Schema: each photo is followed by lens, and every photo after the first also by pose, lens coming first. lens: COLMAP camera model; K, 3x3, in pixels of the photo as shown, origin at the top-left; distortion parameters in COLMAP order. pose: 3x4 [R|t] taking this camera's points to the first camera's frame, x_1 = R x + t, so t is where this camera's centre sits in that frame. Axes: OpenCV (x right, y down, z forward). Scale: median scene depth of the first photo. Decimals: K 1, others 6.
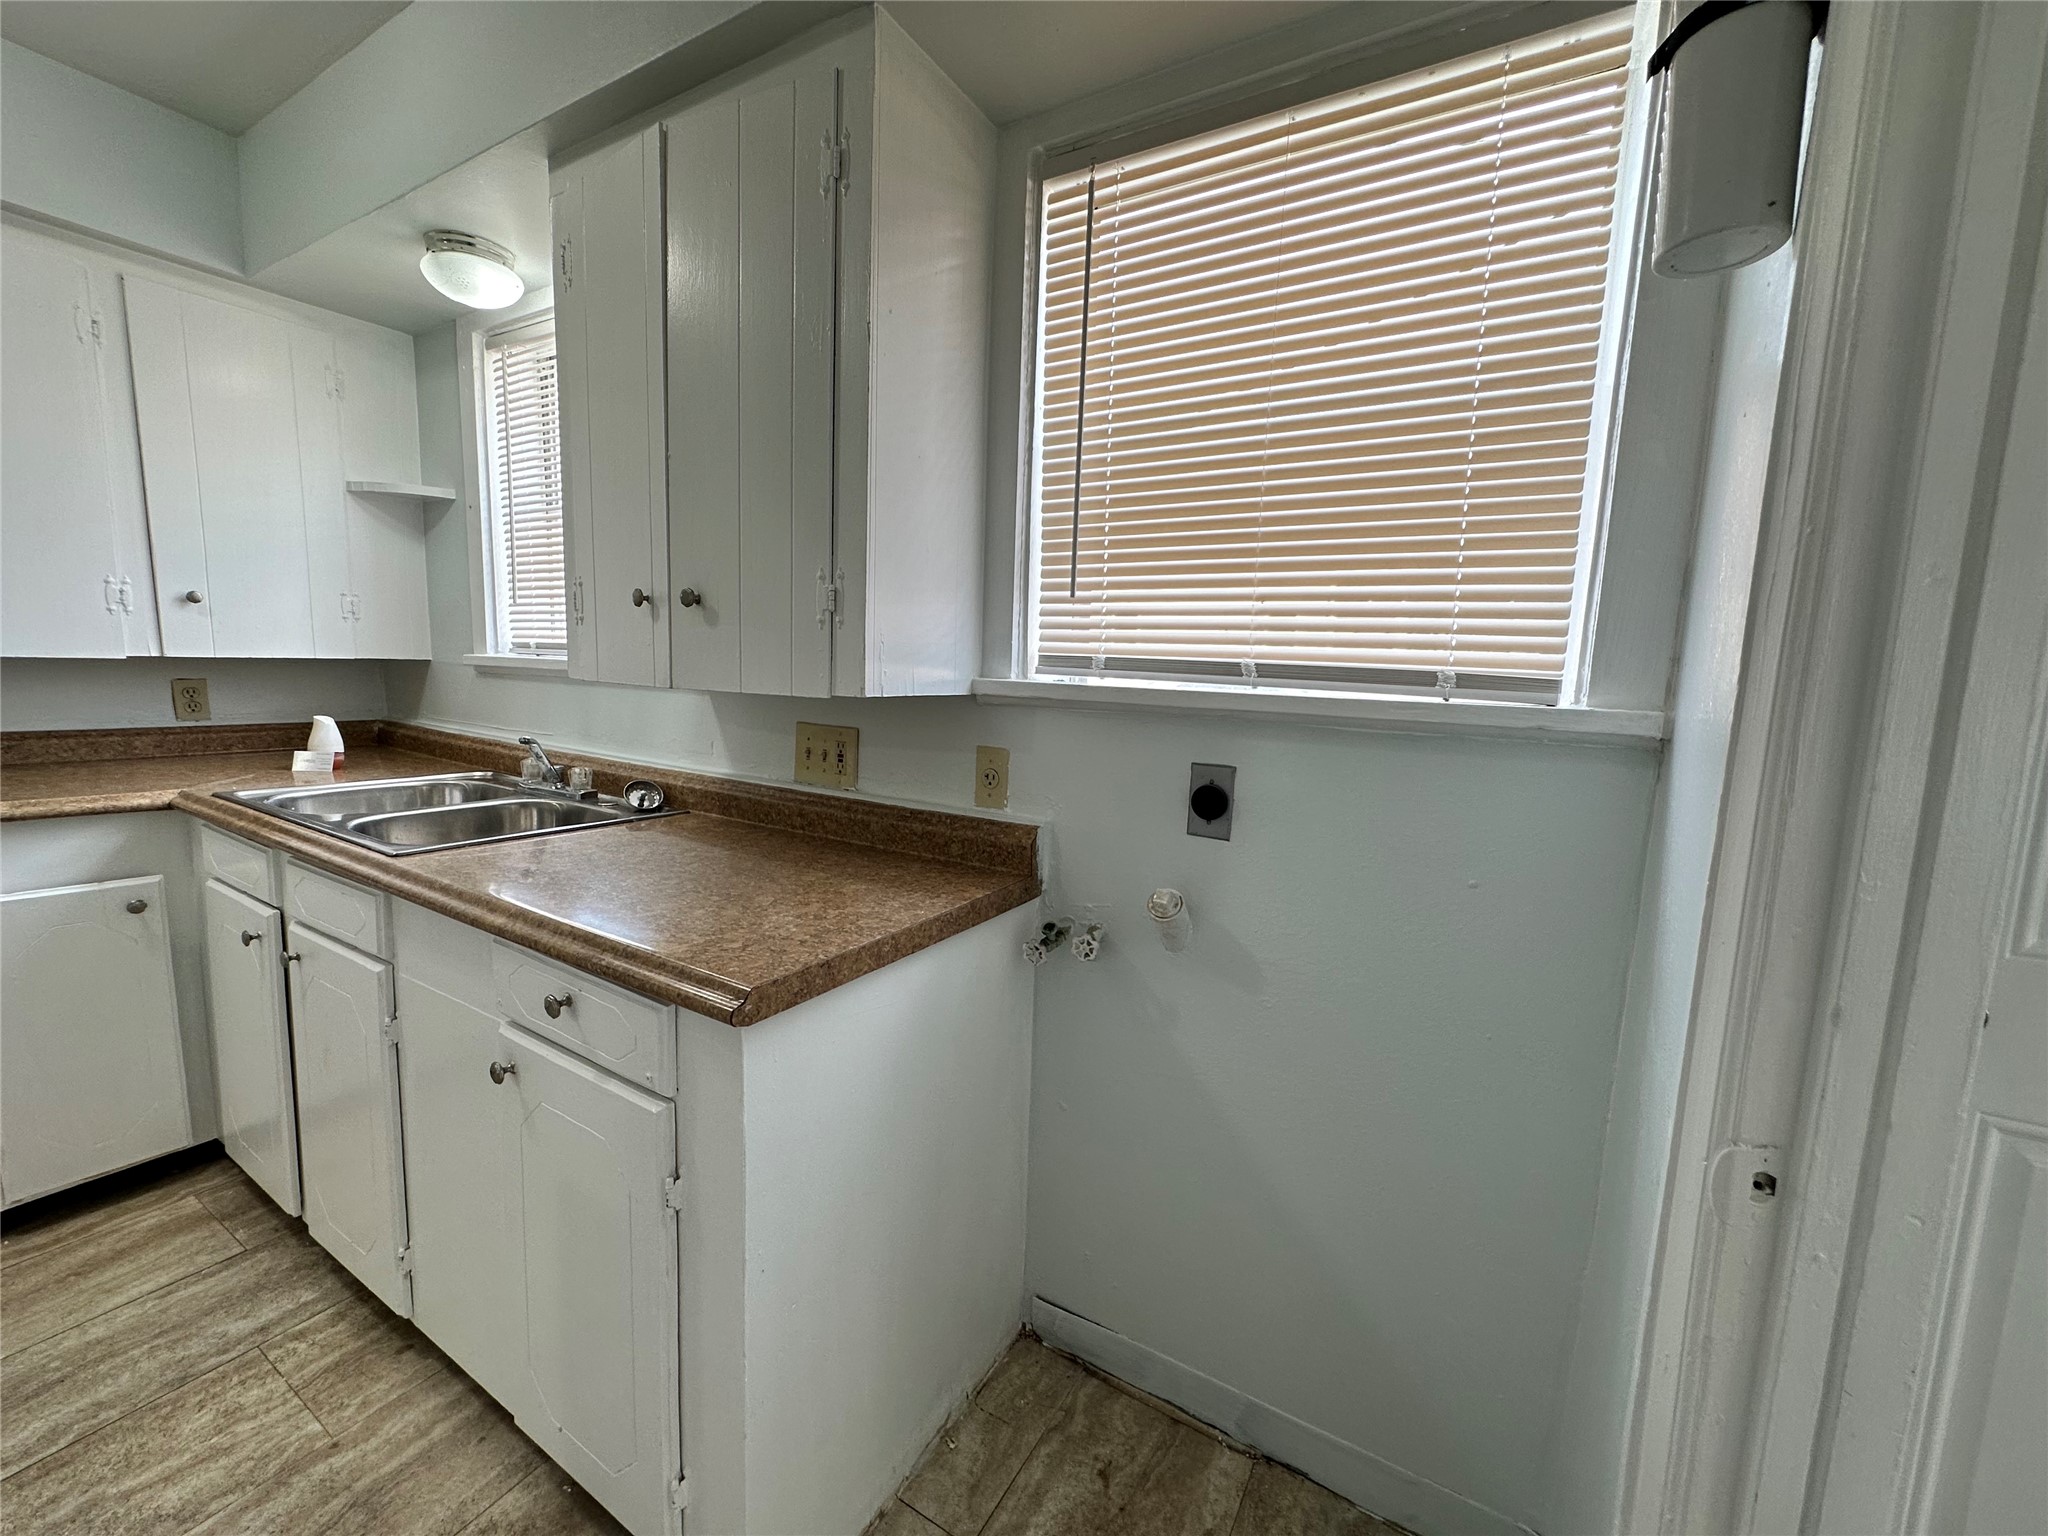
lens RADIAL K [[818.2, 0, 1024.8], [0, 818.2, 770.0], [0, 0, 1]] dist [-0.004877, 0.001214]
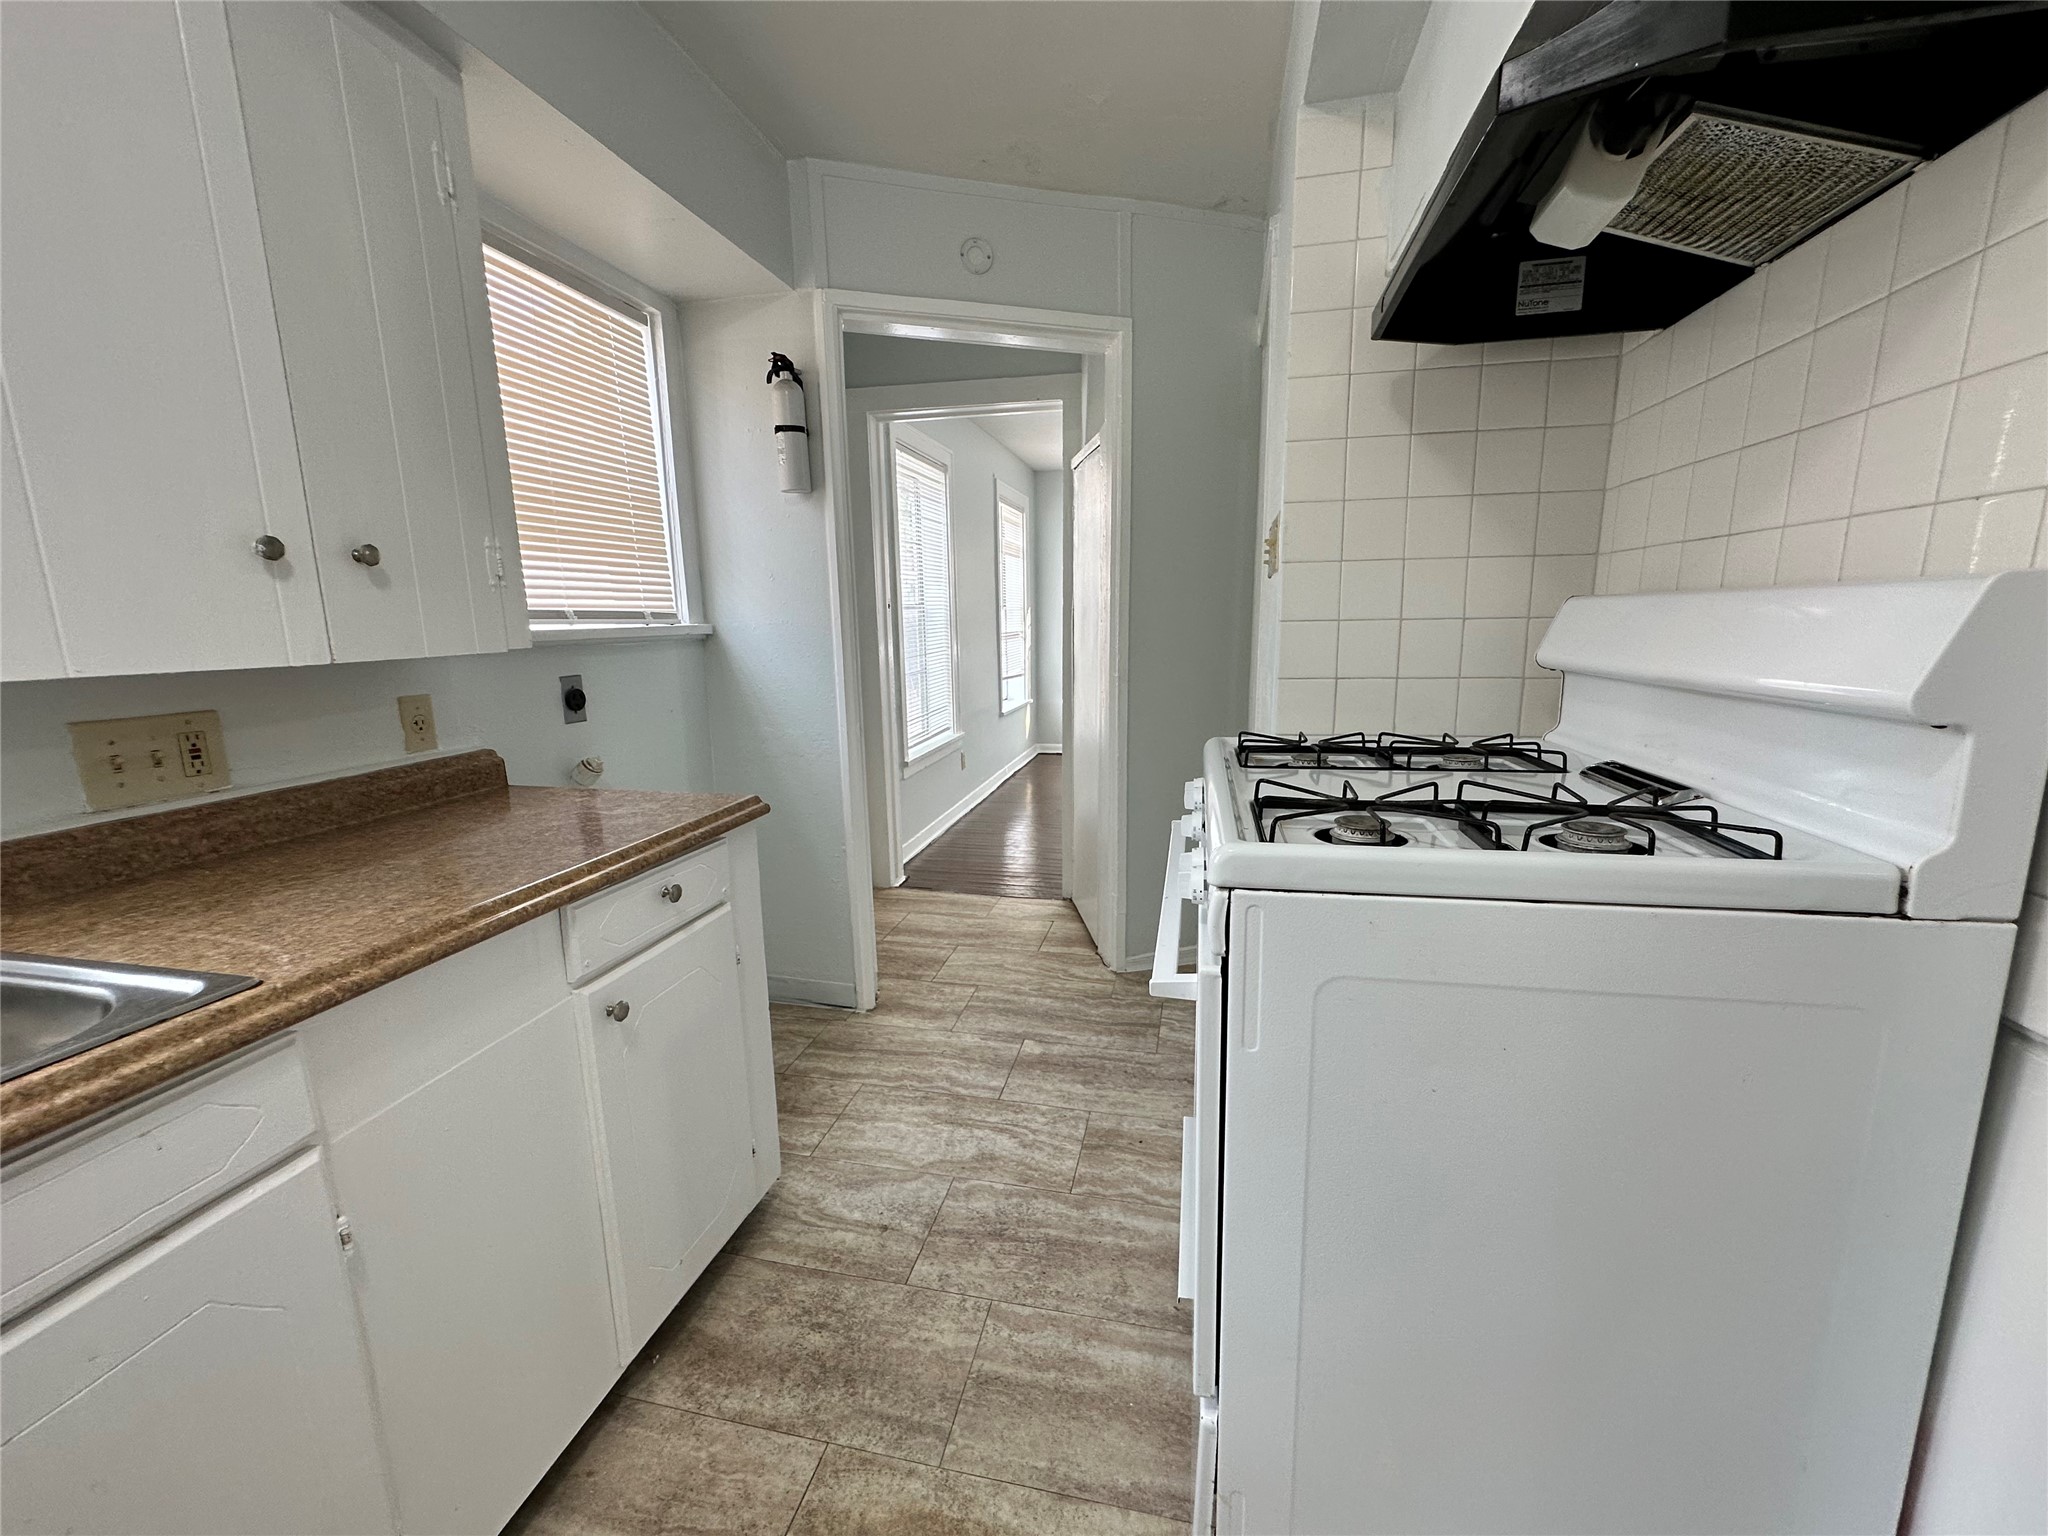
lens RADIAL K [[818.2, 0, 1024.8], [0, 818.2, 770.0], [0, 0, 1]] dist [-0.004877, 0.001214]
pose [[-0.314116, -0.211686, 0.925484, -1.398455], [0.122744, 0.957588, 0.260689, -0.123076], [-0.941417, 0.195484, -0.274810, 0.580272]]
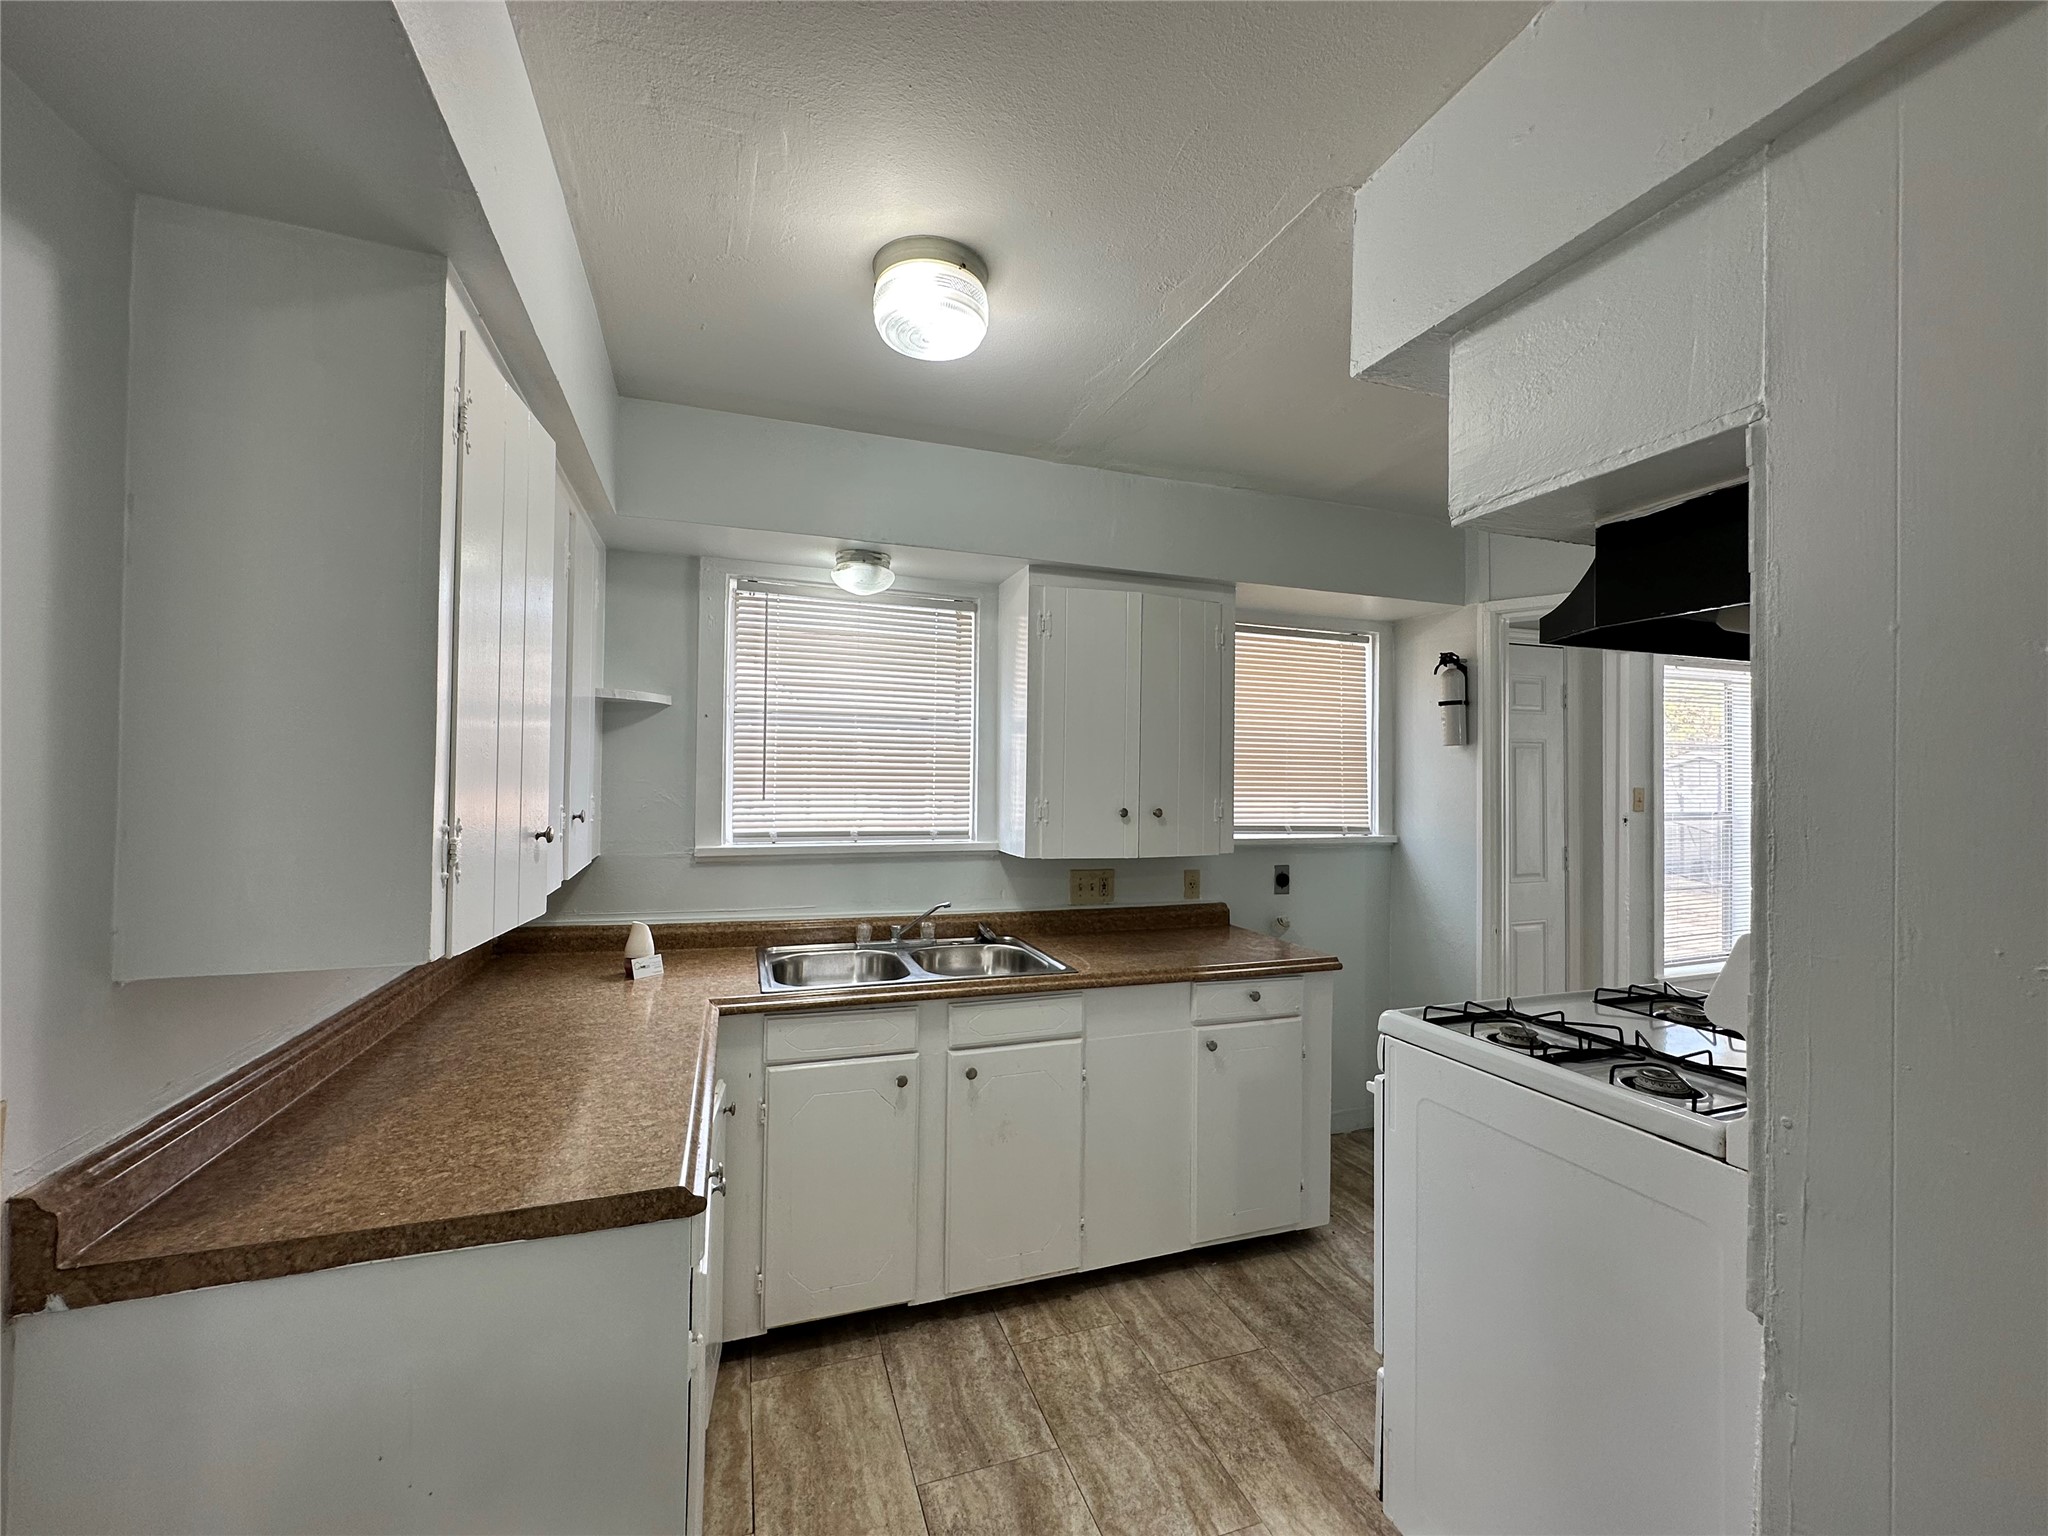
lens RADIAL K [[818.2, 0, 1024.8], [0, 818.2, 770.0], [0, 0, 1]] dist [-0.004877, 0.001214]
pose [[0.639421, -0.021742, 0.768549, -2.061491], [0.111307, 0.991687, -0.064551, -0.208009], [-0.760757, 0.126820, 0.636526, -0.063576]]
